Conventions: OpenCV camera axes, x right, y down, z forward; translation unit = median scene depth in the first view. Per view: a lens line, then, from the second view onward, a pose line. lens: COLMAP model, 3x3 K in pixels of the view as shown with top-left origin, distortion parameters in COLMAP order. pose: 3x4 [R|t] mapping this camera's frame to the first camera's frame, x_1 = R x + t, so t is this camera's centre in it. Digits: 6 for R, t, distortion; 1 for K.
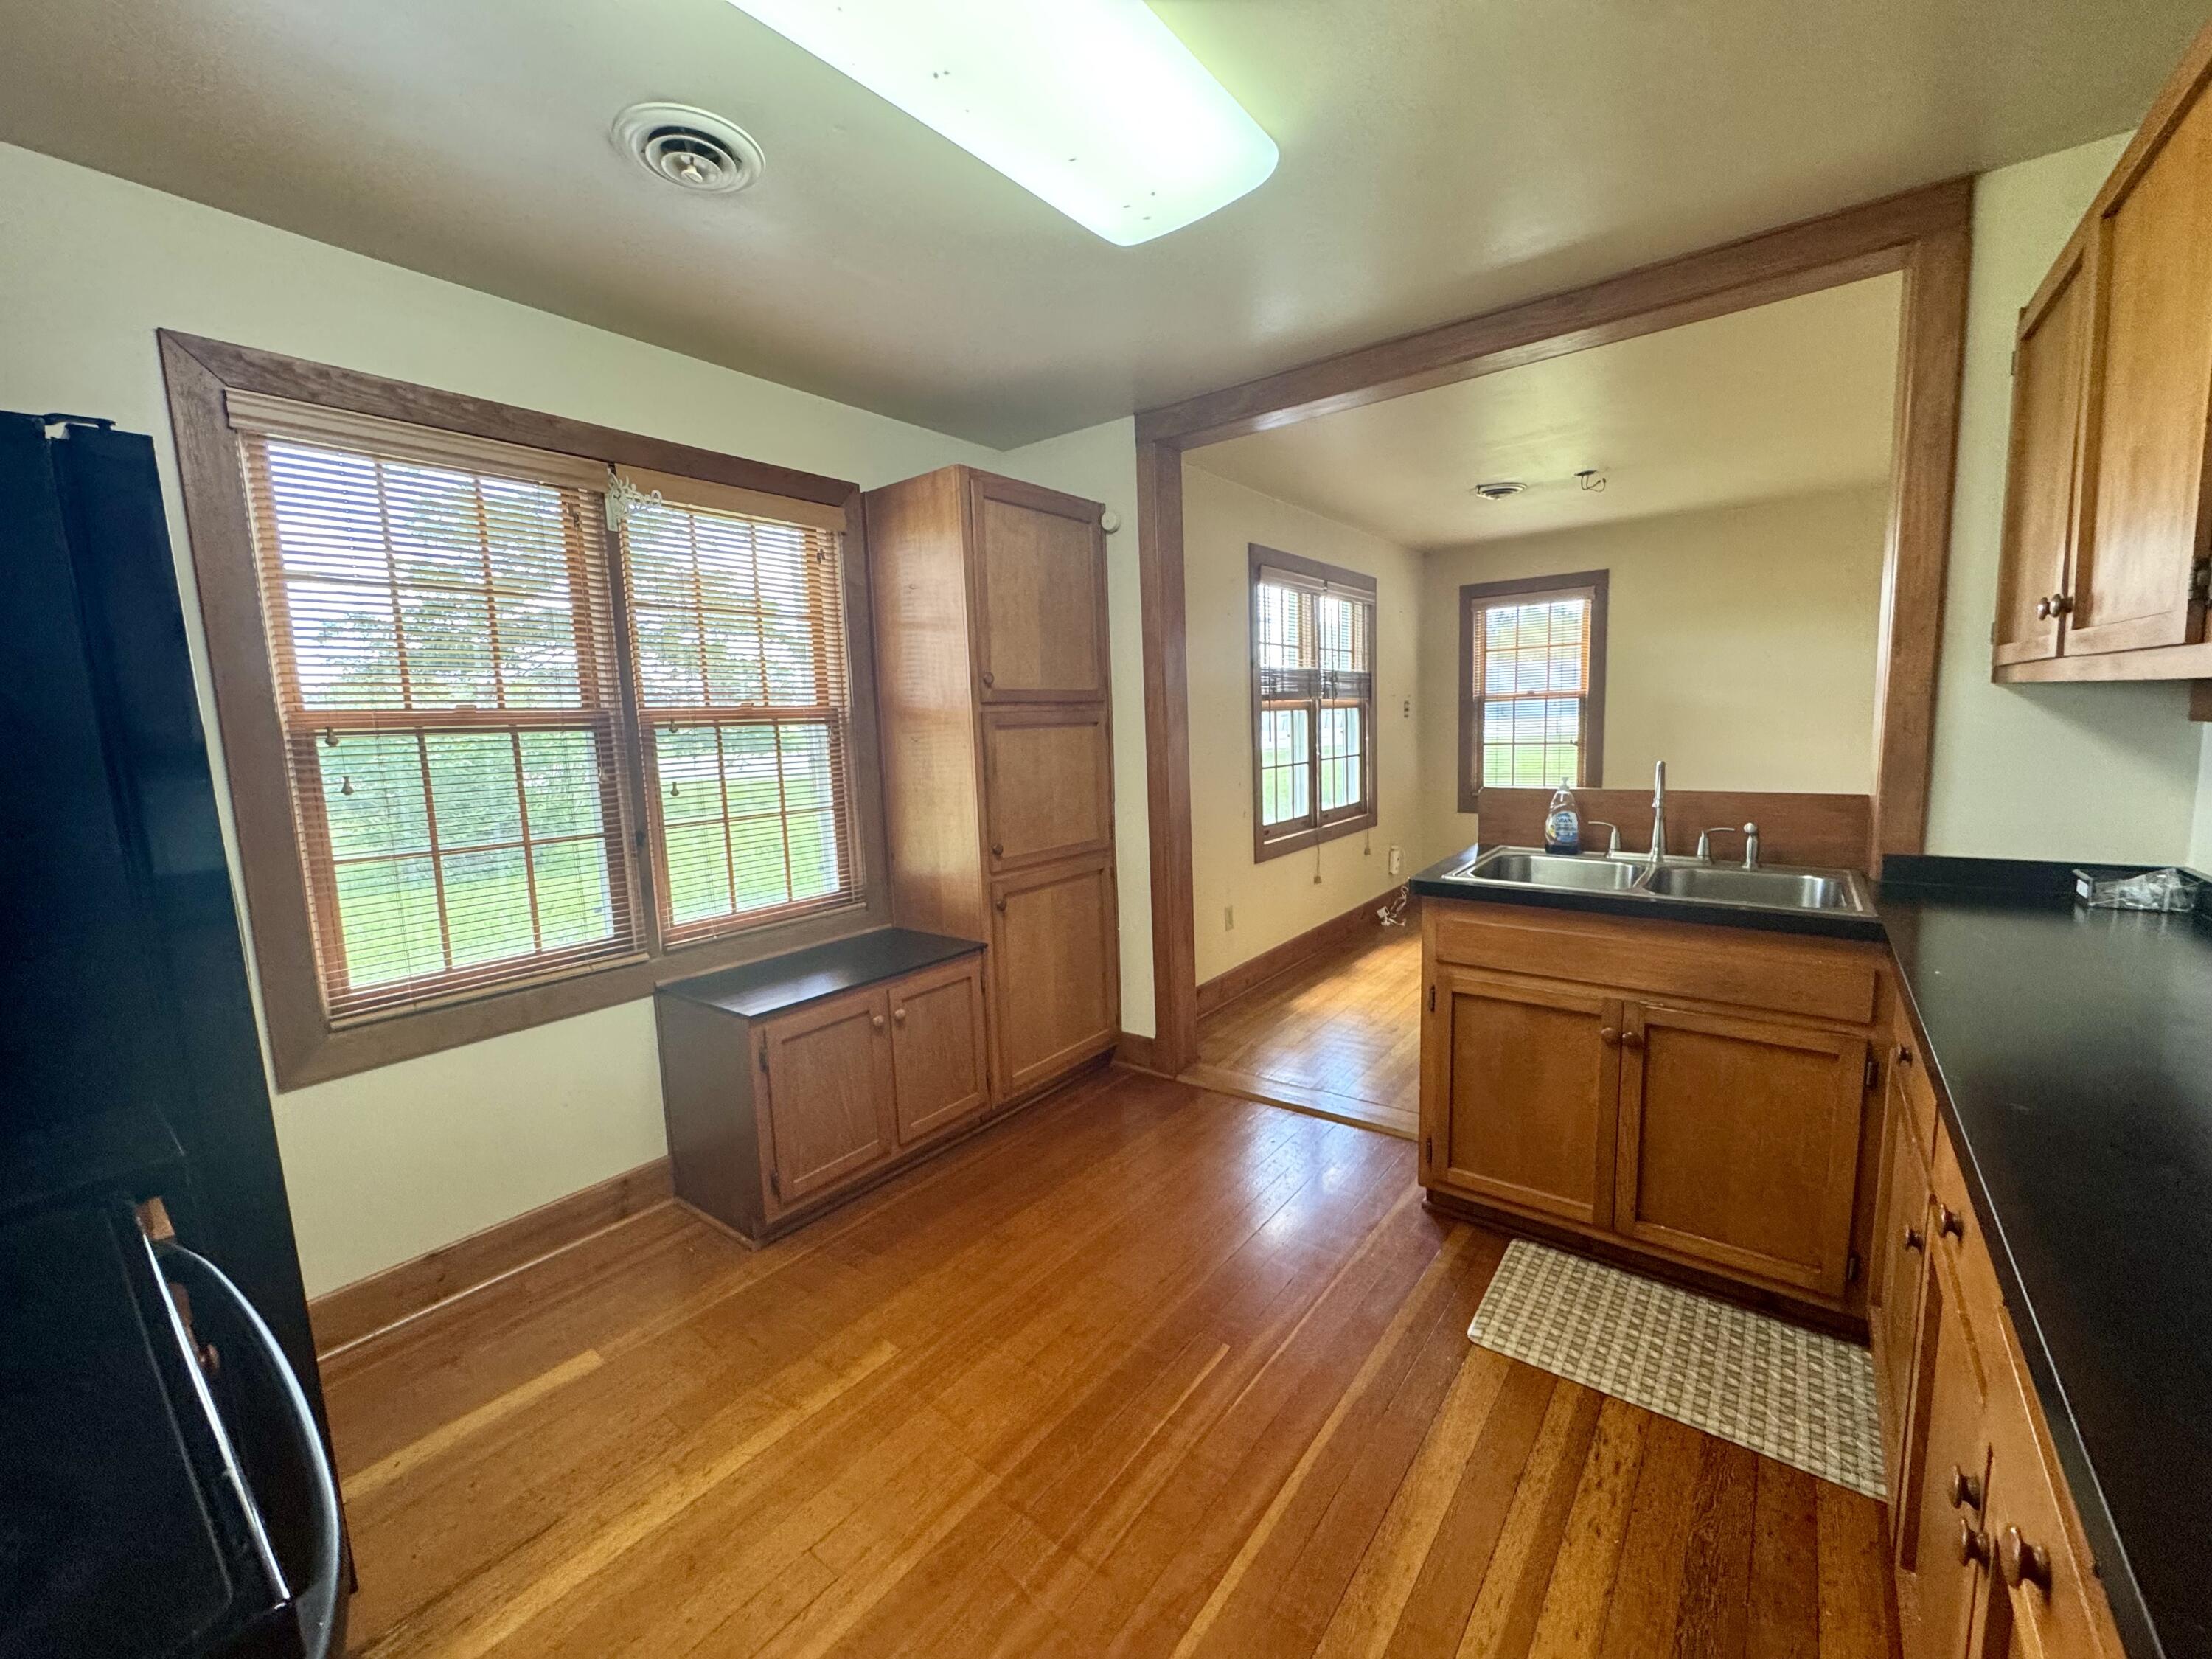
lens RADIAL K [[883.6, 0, 1105.3], [0, 883.6, 830.3], [0, 0, 1]] dist [-0.004404, -0.000270]
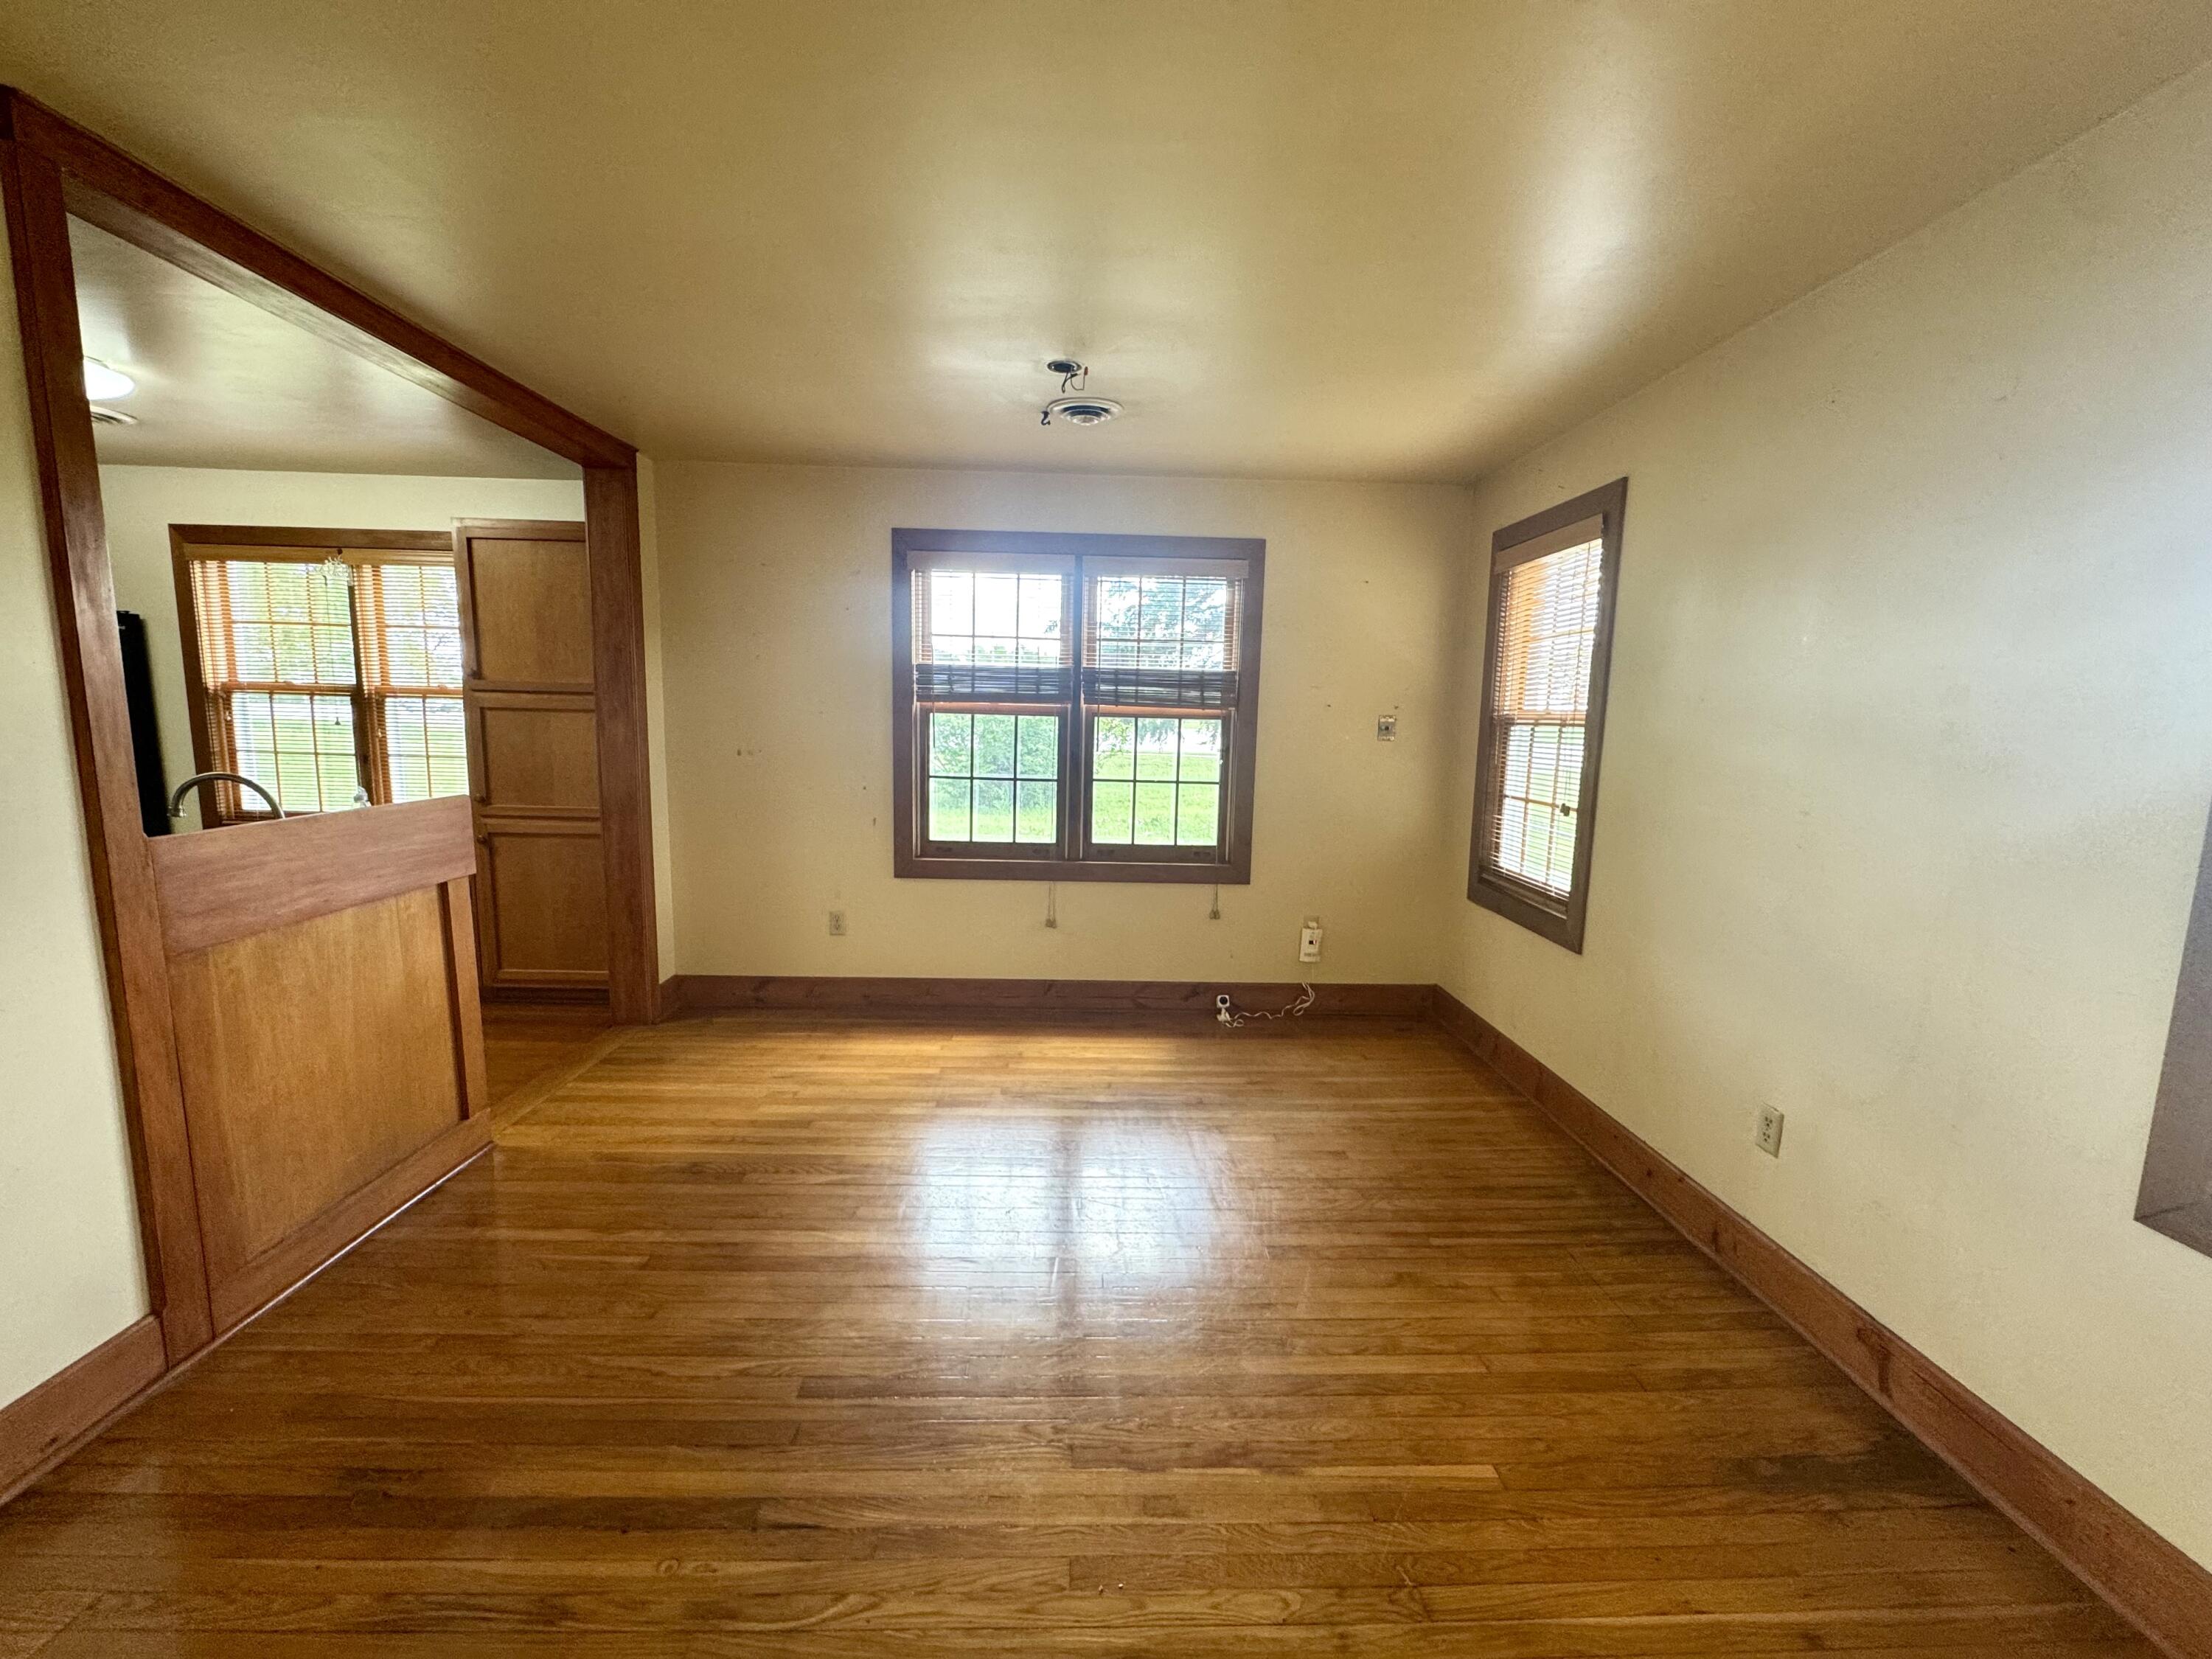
lens RADIAL K [[883.6, 0, 1108.5], [0, 883.6, 828.1], [0, 0, 1]] dist [-0.004404, -0.000270]
pose [[0.631597, 0.153071, -0.760036, 1.545519], [-0.143537, 0.986455, 0.079391, -0.181745], [0.761894, 0.058950, 0.645013, 0.880280]]
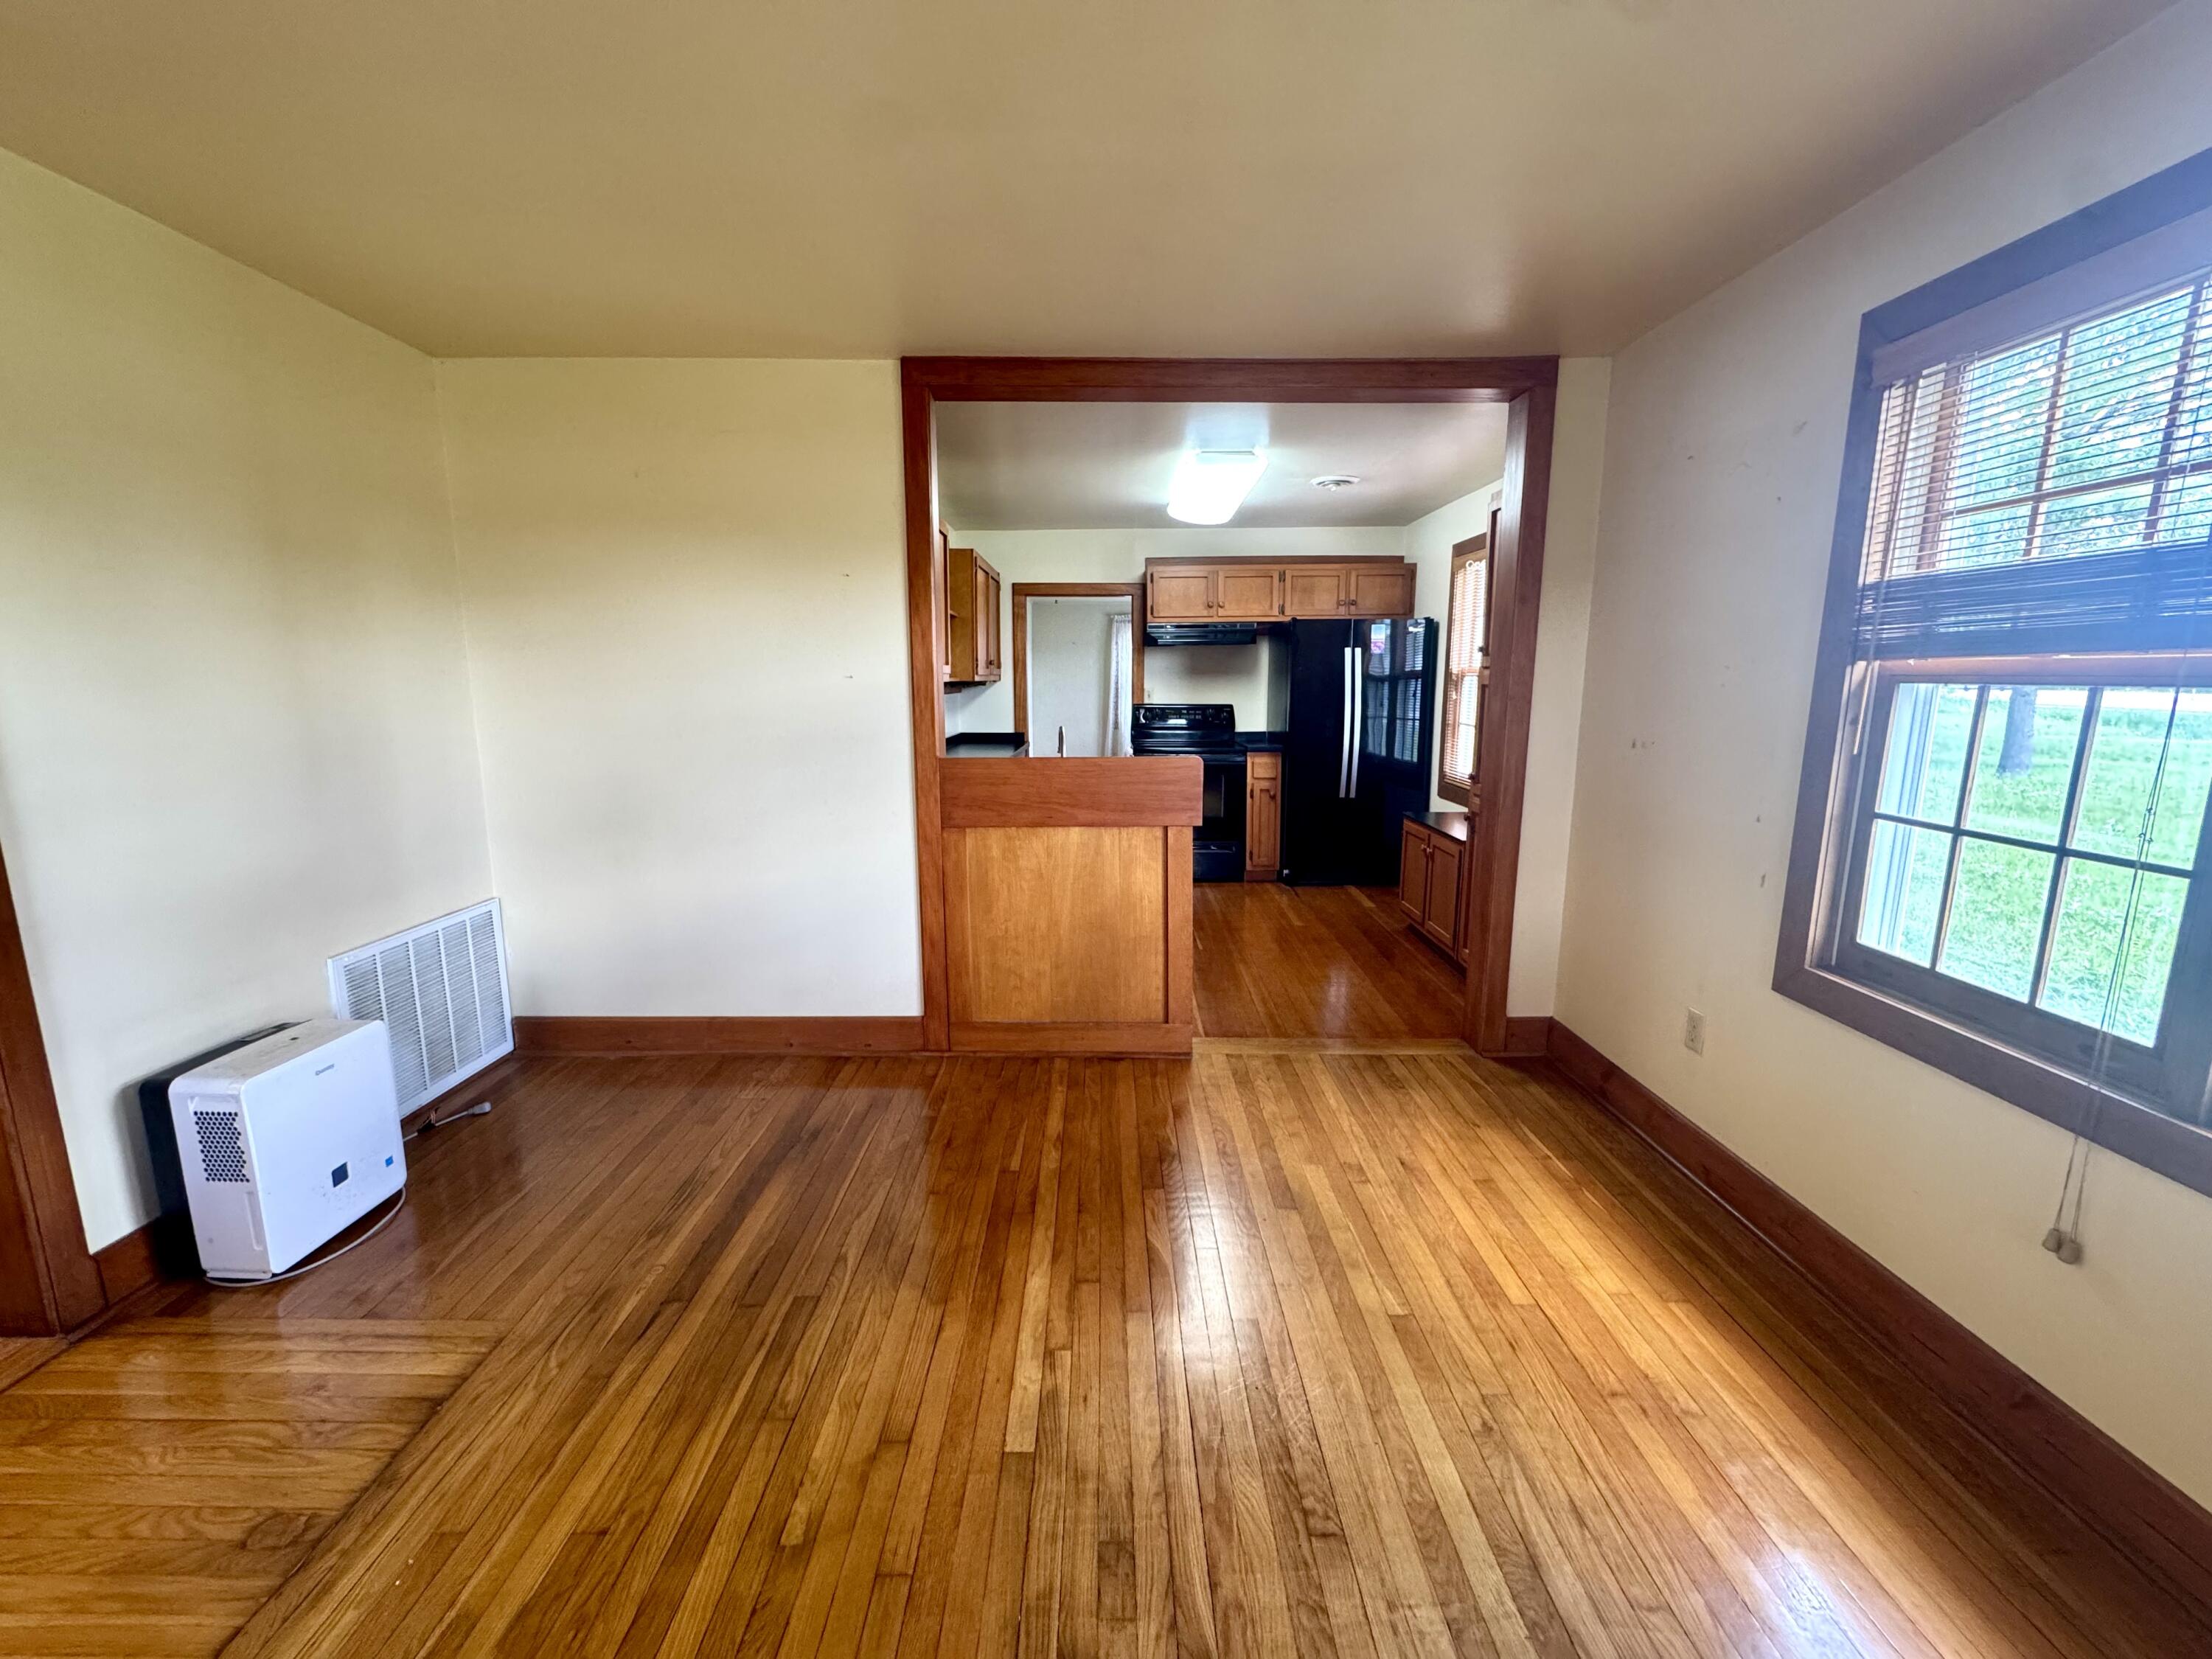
lens RADIAL K [[883.6, 0, 1106.0], [0, 883.6, 825.7], [0, 0, 1]] dist [-0.004404, -0.000270]
pose [[-0.793593, 0.138231, -0.592539, 1.154954], [-0.045187, 0.957773, 0.283954, -0.268698], [0.606769, 0.252119, -0.753835, 1.728956]]
